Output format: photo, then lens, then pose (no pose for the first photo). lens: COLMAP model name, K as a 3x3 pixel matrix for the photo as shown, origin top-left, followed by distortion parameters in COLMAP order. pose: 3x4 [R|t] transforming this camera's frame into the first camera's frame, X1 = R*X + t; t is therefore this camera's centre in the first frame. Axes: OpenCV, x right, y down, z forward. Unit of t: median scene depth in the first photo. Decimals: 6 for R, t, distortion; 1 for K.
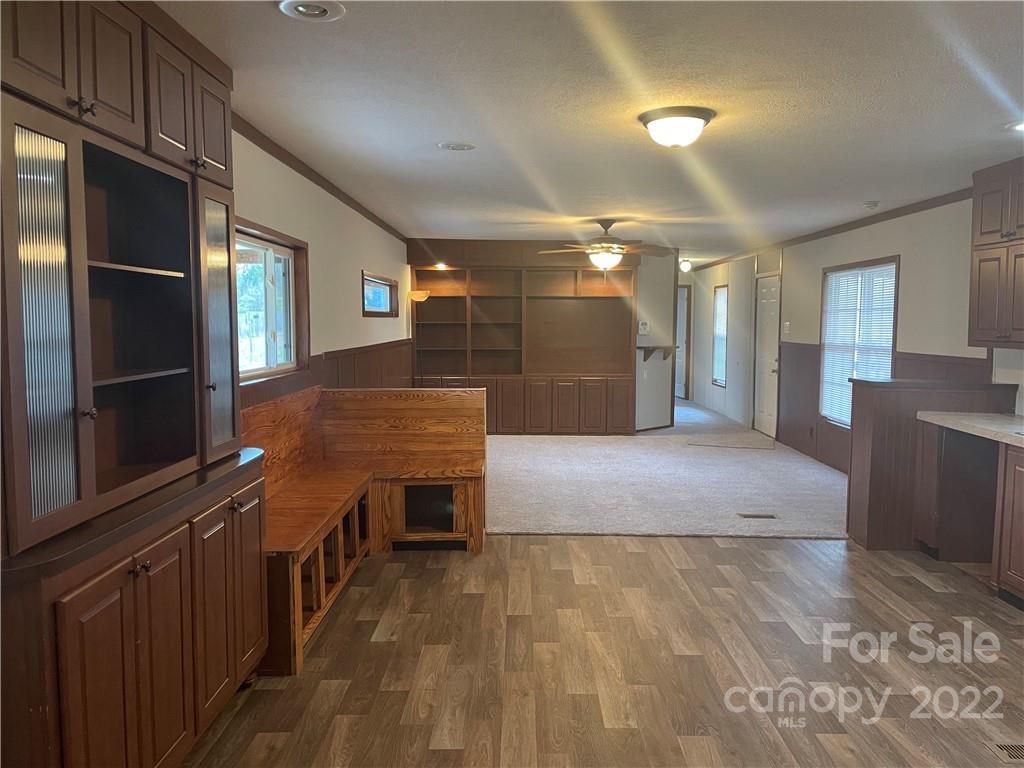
lens RADIAL K [[771.2, 0, 519.6], [0, 771.2, 379.4], [0, 0, 1]] dist [0.102002, -0.128067]
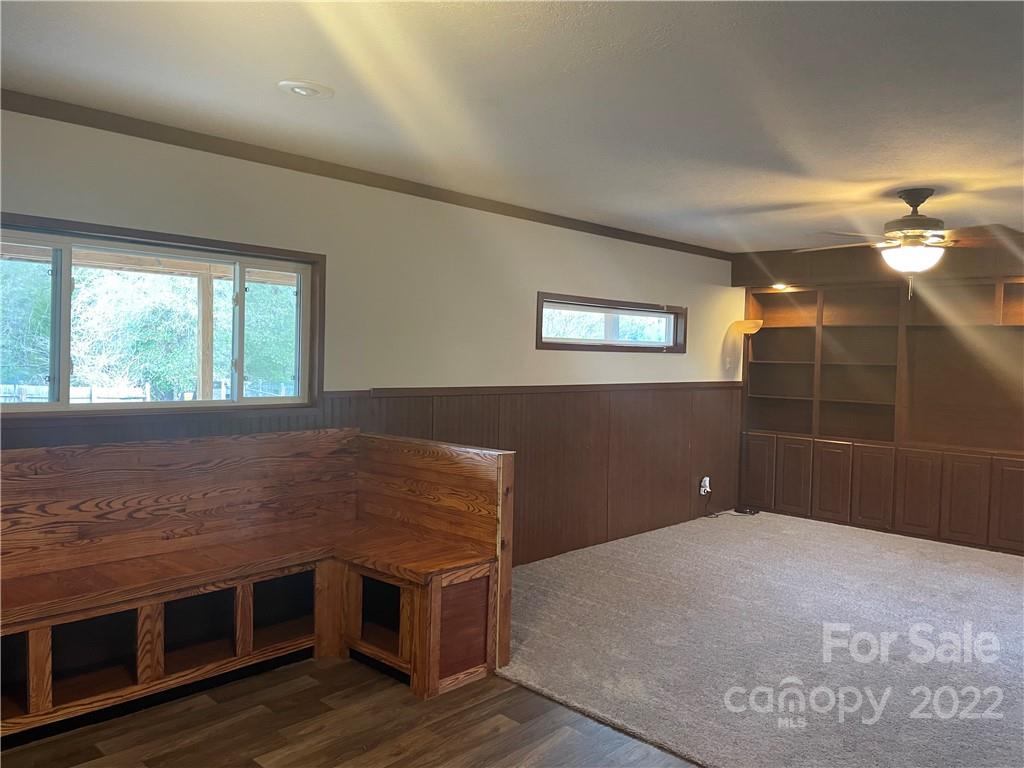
lens RADIAL K [[771.2, 0, 519.6], [0, 771.2, 379.4], [0, 0, 1]] dist [0.102002, -0.128067]
pose [[0.723269, 0.039297, -0.689447, 0.427088], [-0.076619, 0.996782, -0.023563, -0.036980], [0.686302, 0.069867, 0.723953, 0.519416]]
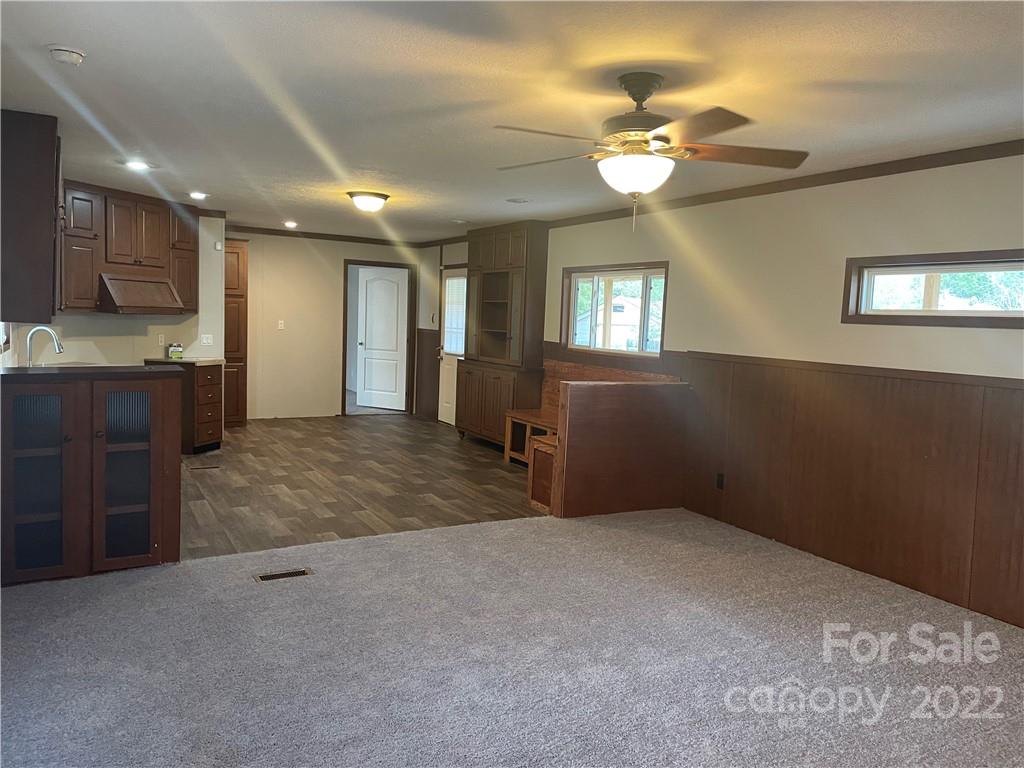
lens RADIAL K [[764.4, 0, 515.7], [0, 764.4, 367.4], [0, 0, 1]] dist [0.096261, -0.121025]
pose [[-0.873602, -0.006544, -0.486596, 0.519512], [-0.081187, 0.987856, 0.132471, -0.140110], [0.479820, 0.155233, -0.863525, 1.872281]]
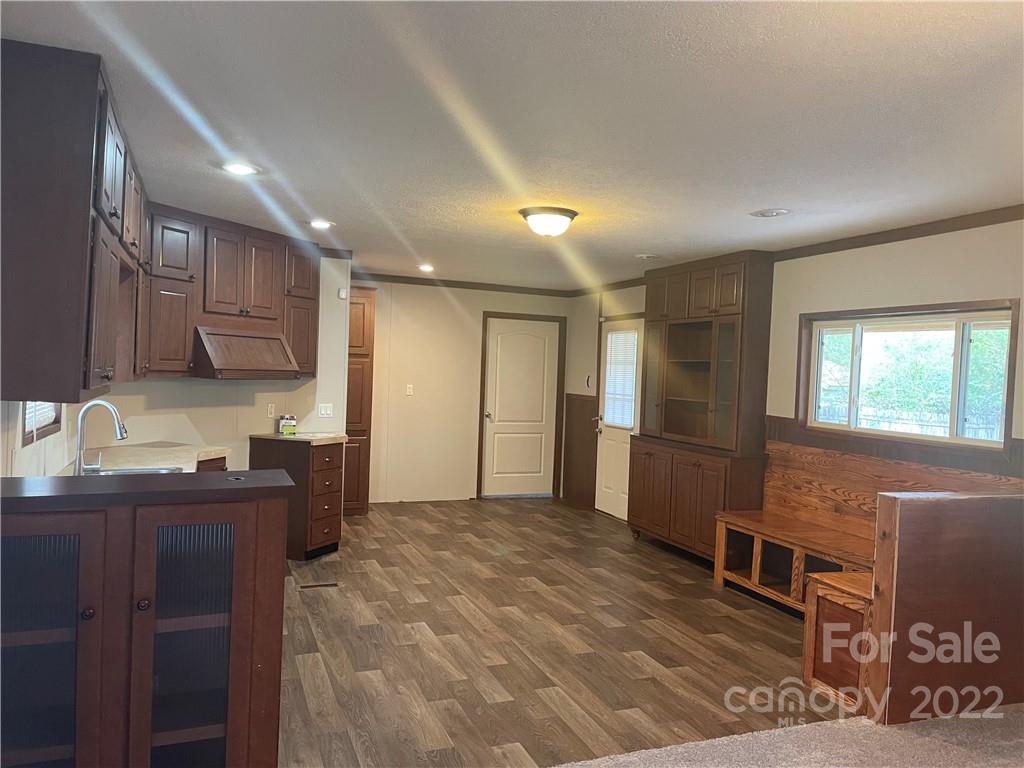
lens RADIAL K [[771.2, 0, 519.6], [0, 771.2, 379.4], [0, 0, 1]] dist [0.102002, -0.128067]
pose [[-0.928985, -0.038475, -0.368111, 0.476442], [-0.073666, 0.993904, 0.082025, -0.112713], [0.362711, 0.103317, -0.926157, 1.485074]]
